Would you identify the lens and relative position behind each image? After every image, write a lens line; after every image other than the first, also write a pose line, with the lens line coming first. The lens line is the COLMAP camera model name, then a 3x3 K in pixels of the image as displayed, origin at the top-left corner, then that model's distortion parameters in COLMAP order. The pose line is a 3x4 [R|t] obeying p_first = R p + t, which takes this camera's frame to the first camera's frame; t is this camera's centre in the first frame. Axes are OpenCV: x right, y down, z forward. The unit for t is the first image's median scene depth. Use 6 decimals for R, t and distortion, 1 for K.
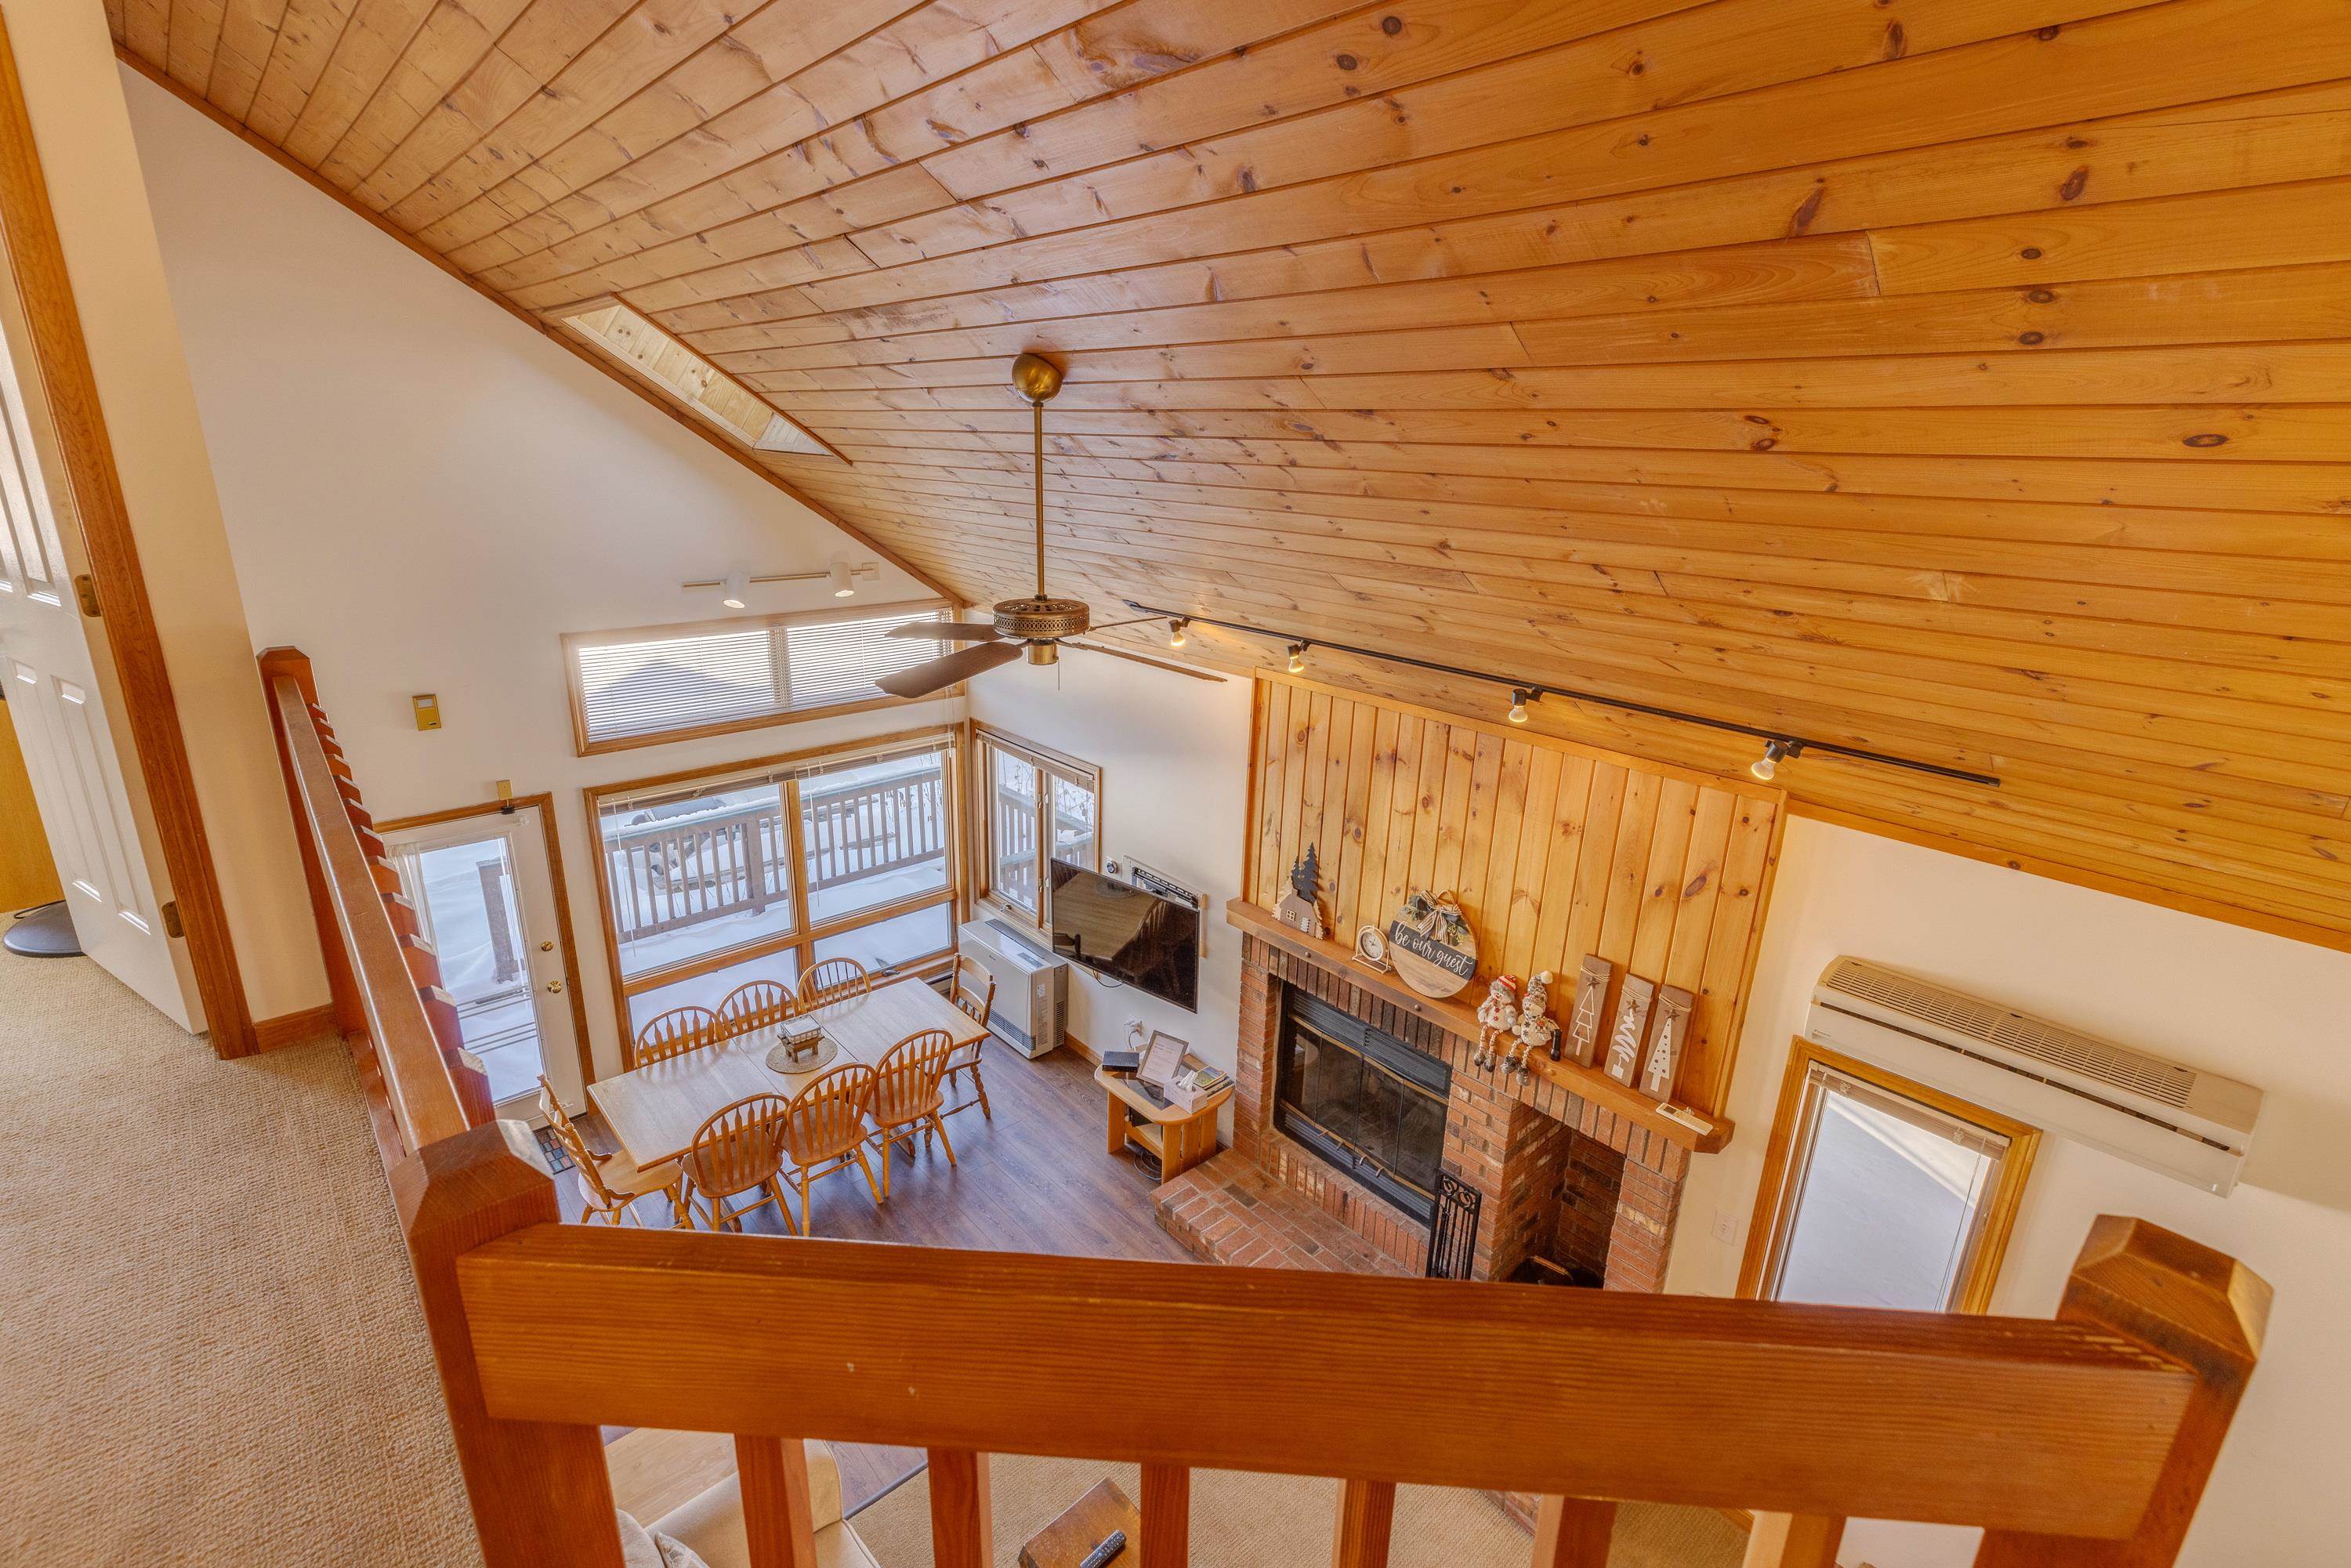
lens RADIAL K [[1074.1, 0, 1155.9], [0, 1074.1, 761.3], [0, 0, 1]] dist [0.003821, 0.000323]
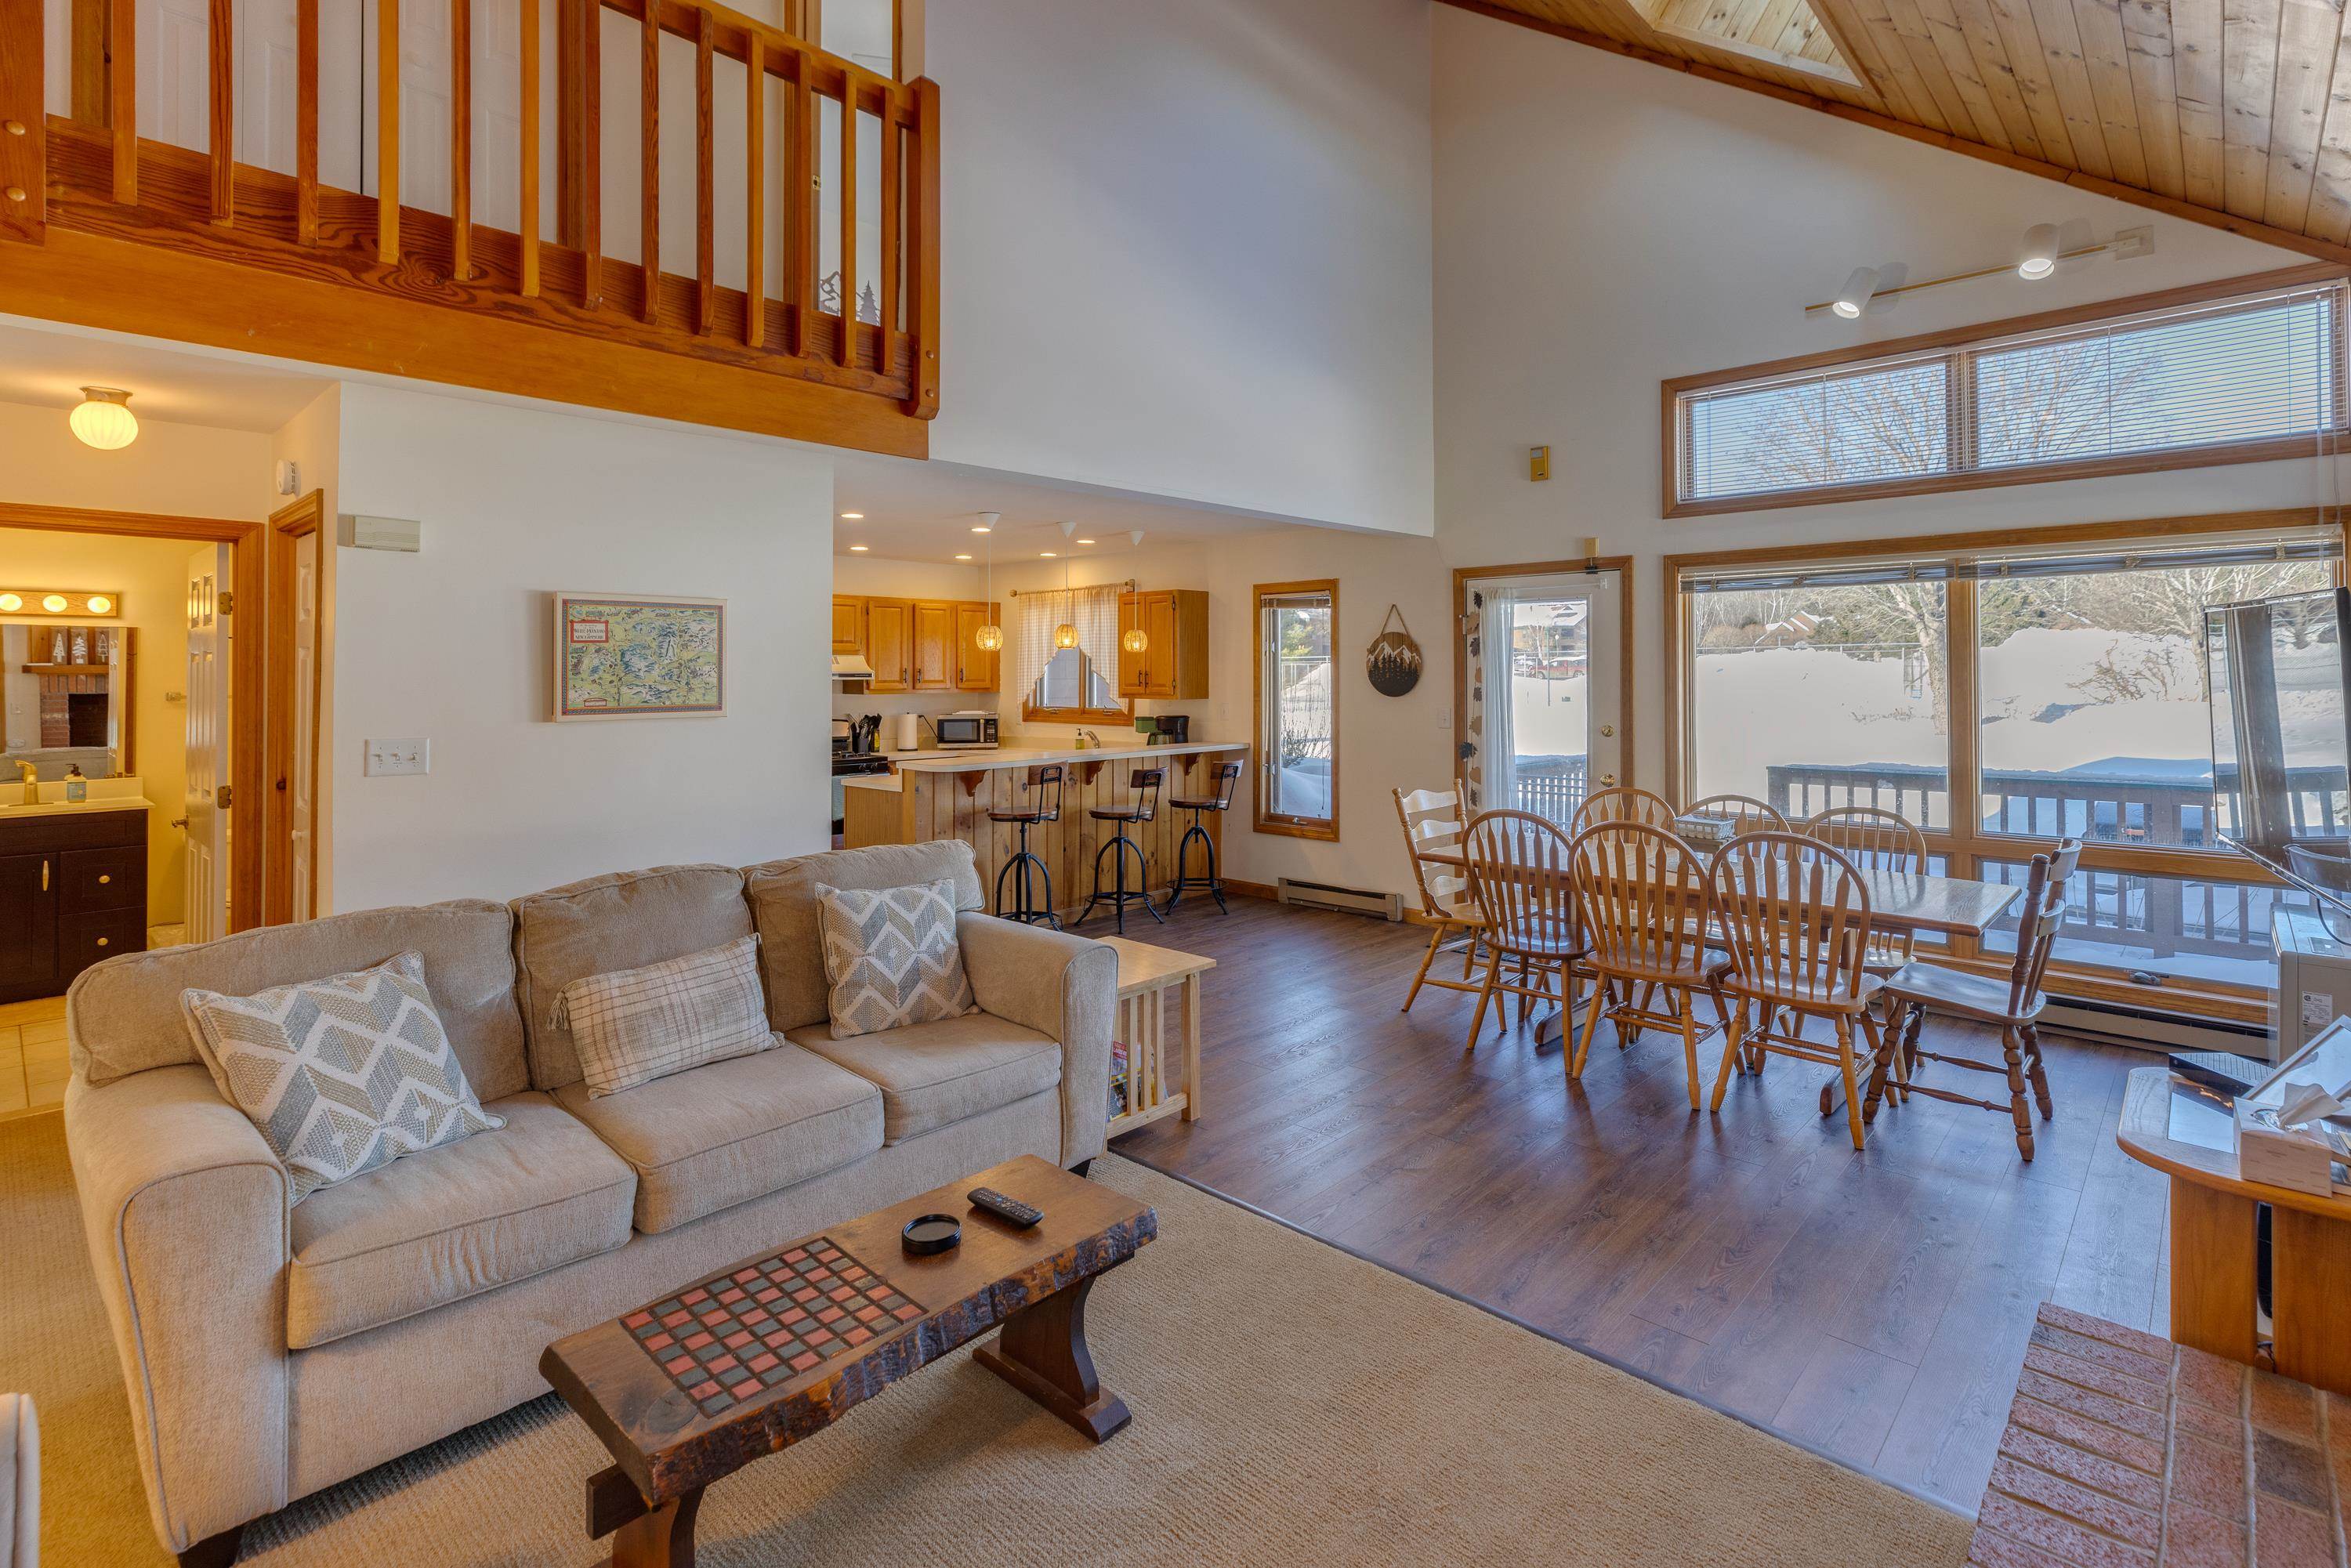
lens RADIAL K [[1114.0, 0, 1201.9], [0, 1114.0, 661.0], [0, 0, 1]] dist [-0.000452, 0.000211]
pose [[0.110800, -0.030793, -0.993366, 0.391136], [-0.286210, 0.956187, -0.061564, 0.317942], [0.951739, 0.291132, 0.097133, 0.660744]]
